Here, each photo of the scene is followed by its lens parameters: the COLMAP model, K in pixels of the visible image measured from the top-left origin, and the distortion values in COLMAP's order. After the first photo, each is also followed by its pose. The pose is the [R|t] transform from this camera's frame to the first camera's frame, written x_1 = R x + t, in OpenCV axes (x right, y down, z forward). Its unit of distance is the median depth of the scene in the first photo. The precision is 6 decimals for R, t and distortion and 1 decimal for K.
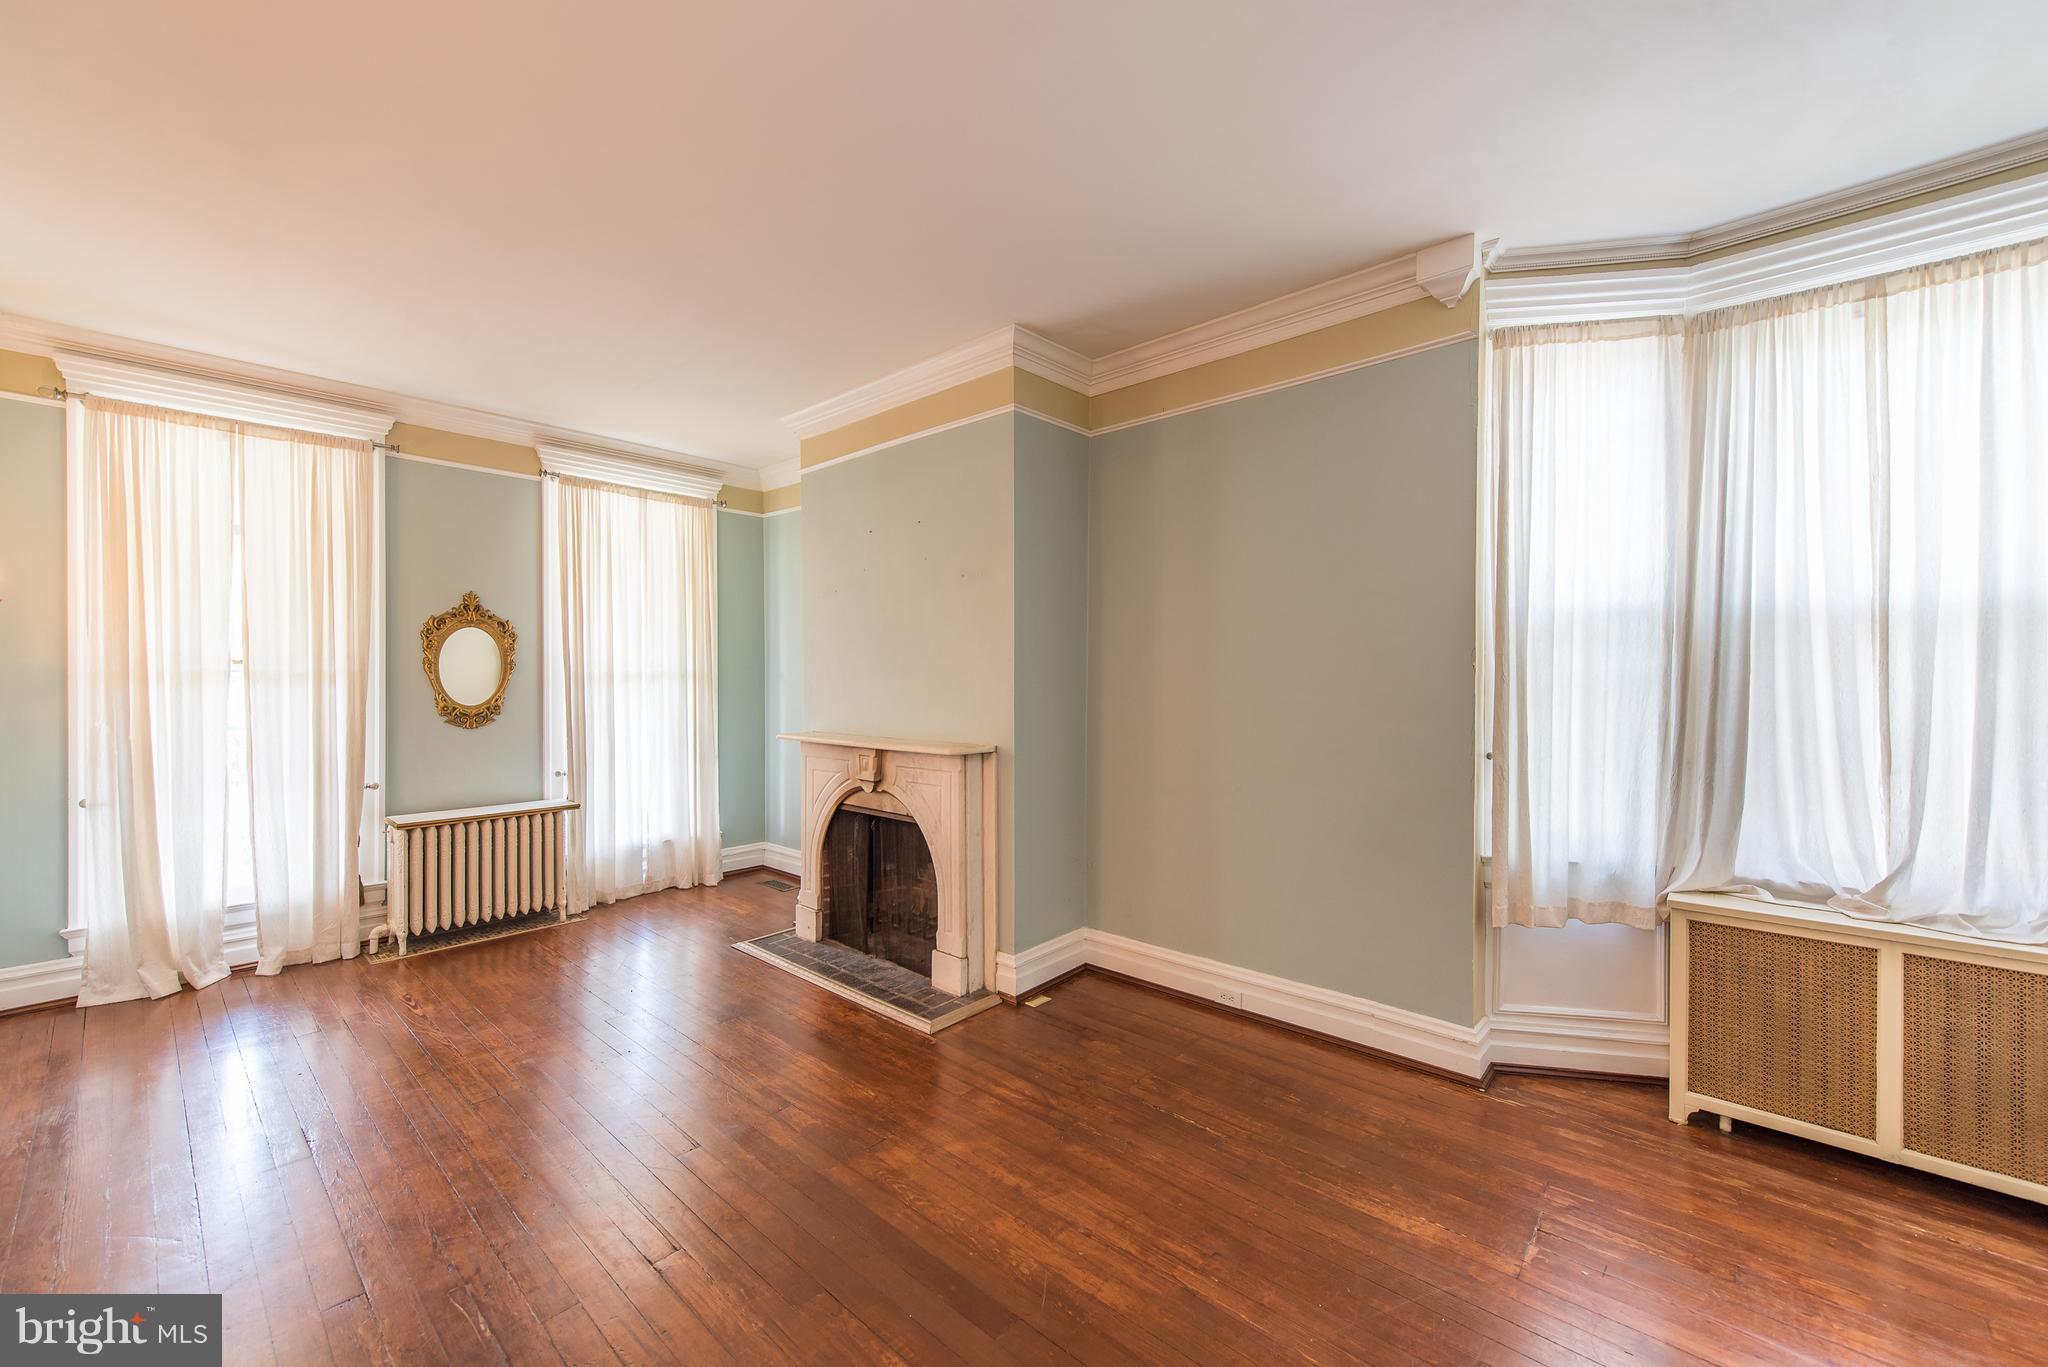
lens RADIAL K [[805.6, 0, 1035.0], [0, 805.6, 684.4], [0, 0, 1]] dist [0.008648, -0.000222]
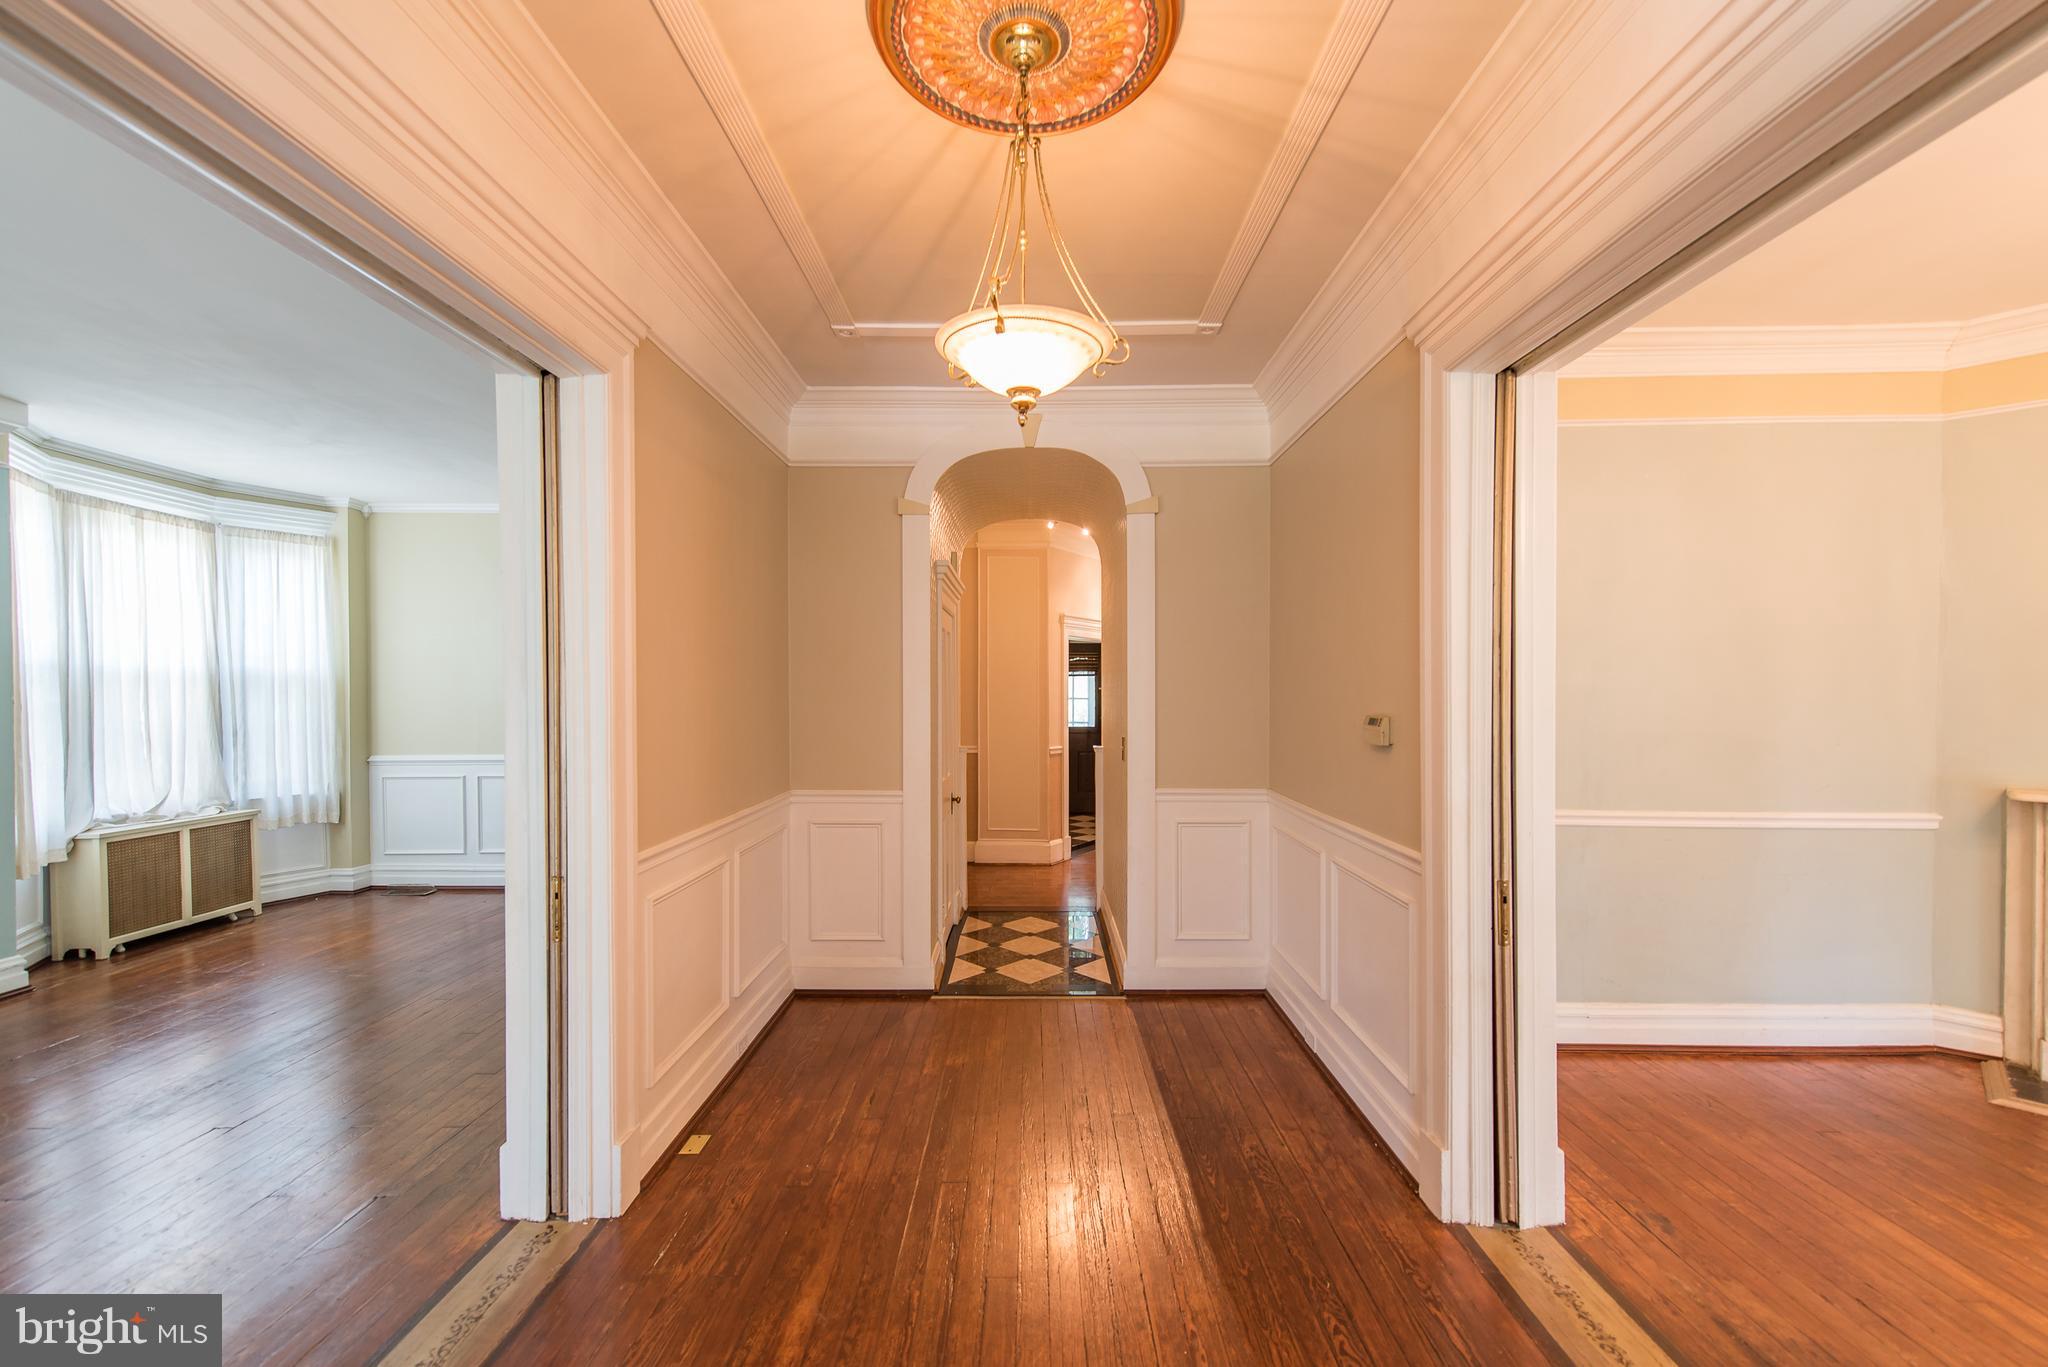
lens RADIAL K [[805.6, 0, 1023.5], [0, 805.6, 705.8], [0, 0, 1]] dist [0.008648, -0.000222]
pose [[-0.656992, -0.001929, 0.753895, -0.500321], [0.016346, 0.999725, 0.016803, -0.001181], [-0.753720, 0.023363, -0.656780, 0.175674]]
